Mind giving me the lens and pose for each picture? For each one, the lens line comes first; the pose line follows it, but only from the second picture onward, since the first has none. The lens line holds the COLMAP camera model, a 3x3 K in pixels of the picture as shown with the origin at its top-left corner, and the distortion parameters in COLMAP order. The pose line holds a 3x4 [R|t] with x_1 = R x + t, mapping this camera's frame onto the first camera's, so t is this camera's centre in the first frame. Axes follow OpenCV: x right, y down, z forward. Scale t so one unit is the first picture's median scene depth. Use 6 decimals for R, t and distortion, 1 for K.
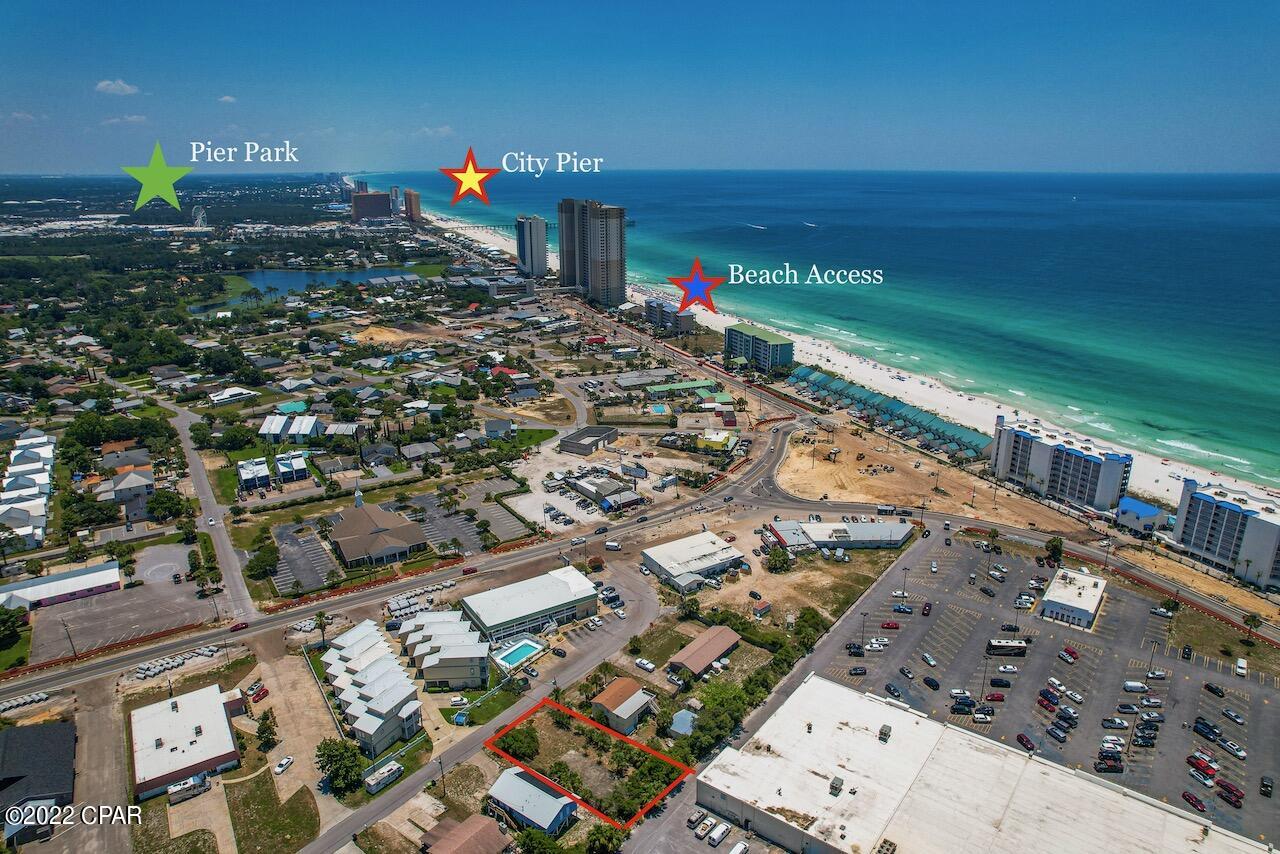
lens RADIAL K [[818.1, 0, 645.1], [0, 818.1, 435.2], [0, 0, 1]] dist [-0.075965, 0.068681]
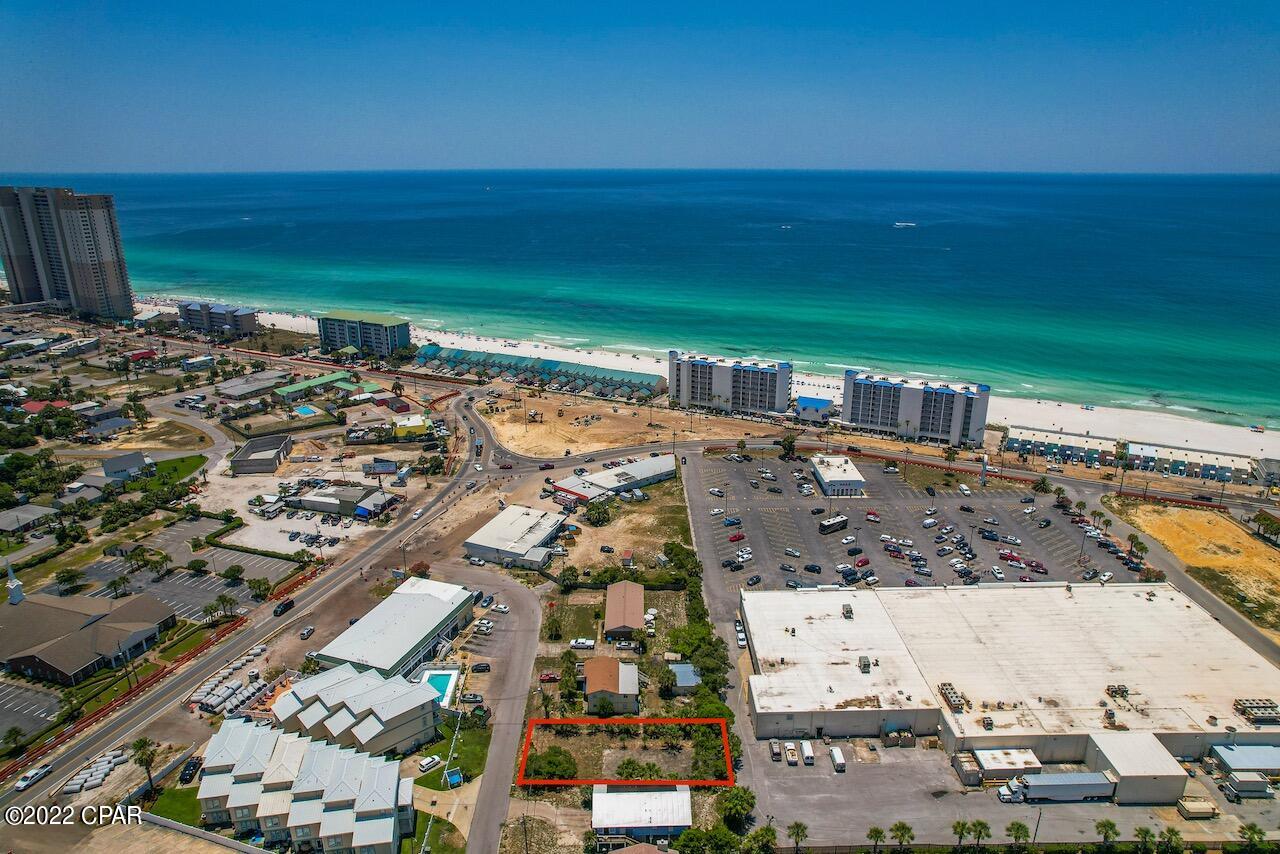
lens RADIAL K [[818.1, 0, 645.1], [0, 818.1, 435.2], [0, 0, 1]] dist [-0.075965, 0.068681]
pose [[0.786623, -0.193636, 0.586284, -0.290199], [0.193638, 0.979013, 0.063539, 0.011456], [-0.586283, 0.063545, 0.807610, 0.158228]]
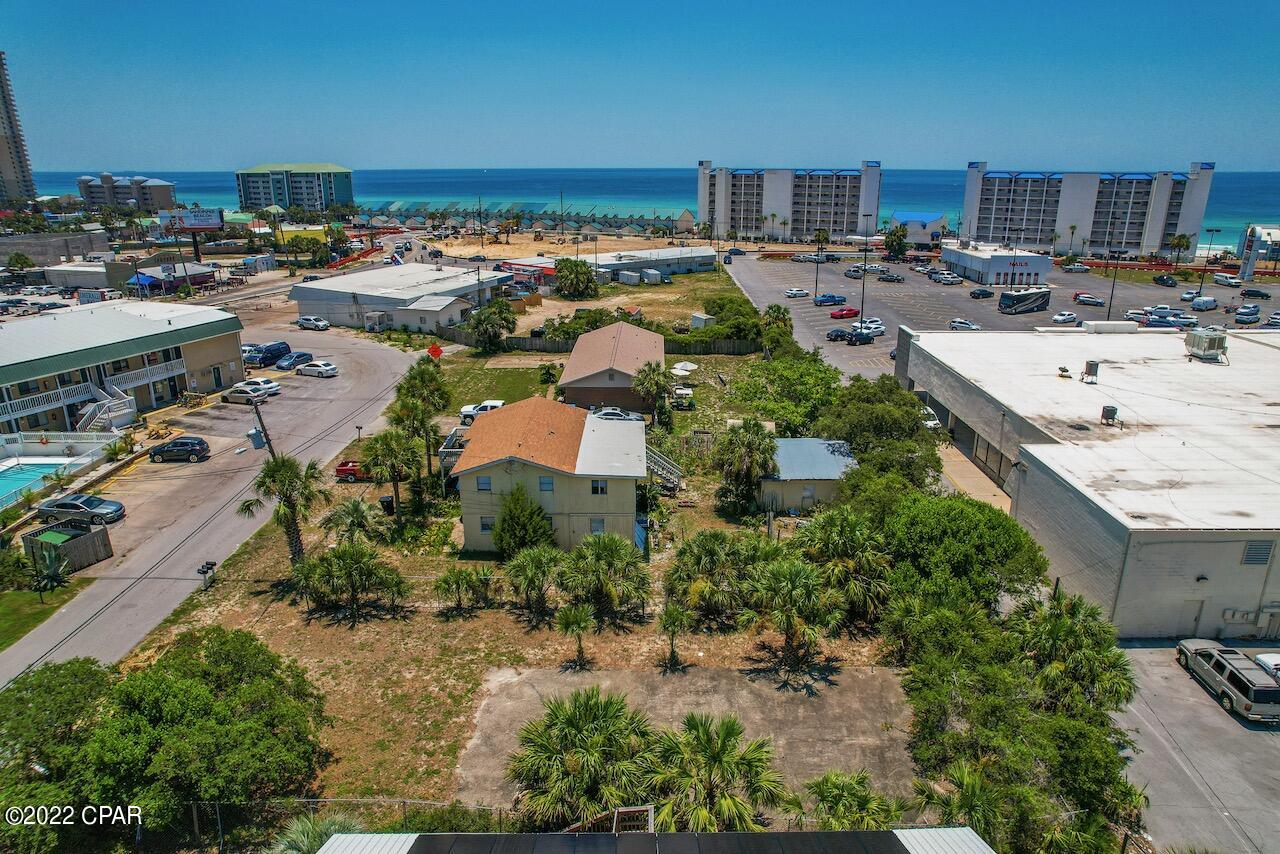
lens RADIAL K [[818.1, 0, 645.1], [0, 818.1, 435.2], [0, 0, 1]] dist [-0.075965, 0.068681]
pose [[0.798561, -0.188190, 0.571739, -0.094836], [0.189905, 0.980125, 0.057367, 0.195086], [-0.571172, 0.062765, 0.818427, 0.484439]]
